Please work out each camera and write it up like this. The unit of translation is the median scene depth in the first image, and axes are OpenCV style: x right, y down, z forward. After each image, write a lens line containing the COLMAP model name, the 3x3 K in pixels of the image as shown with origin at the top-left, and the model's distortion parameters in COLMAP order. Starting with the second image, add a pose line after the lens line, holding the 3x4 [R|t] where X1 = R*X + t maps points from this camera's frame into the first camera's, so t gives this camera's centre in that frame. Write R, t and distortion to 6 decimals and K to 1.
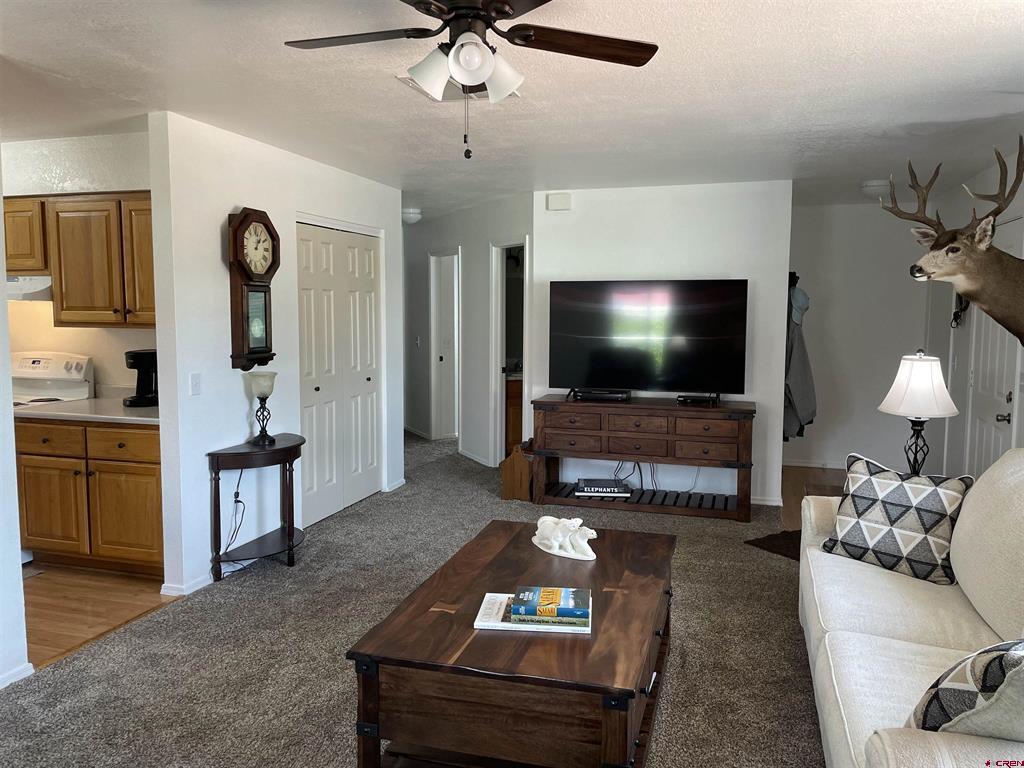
lens RADIAL K [[774.1, 0, 512.0], [0, 774.1, 384.0], [0, 0, 1]] dist [0.114129, -0.143961]
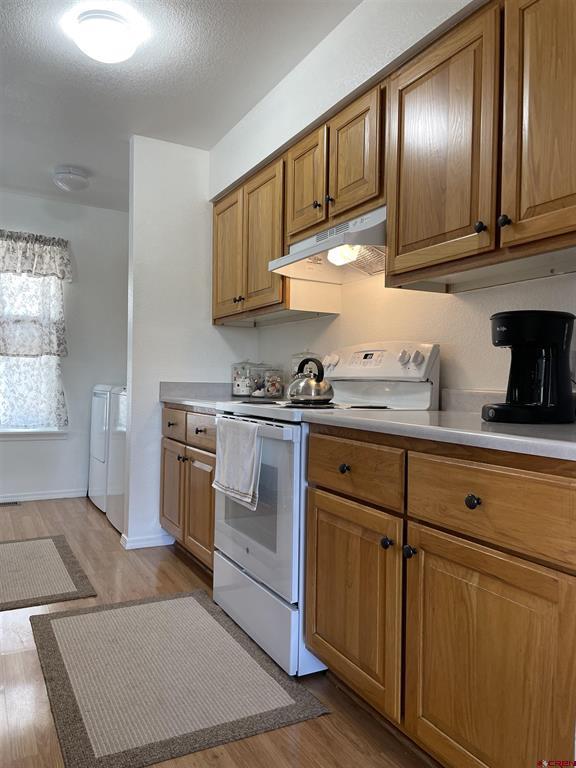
lens RADIAL K [[580.6, 0, 288.0], [0, 580.6, 384.0], [0, 0, 1]] dist [0.114129, -0.143961]
pose [[0.711702, 0.010641, -0.702401, -0.316041], [-0.078983, 0.994757, -0.064959, 0.039827], [0.698027, 0.101709, 0.708811, 0.641876]]
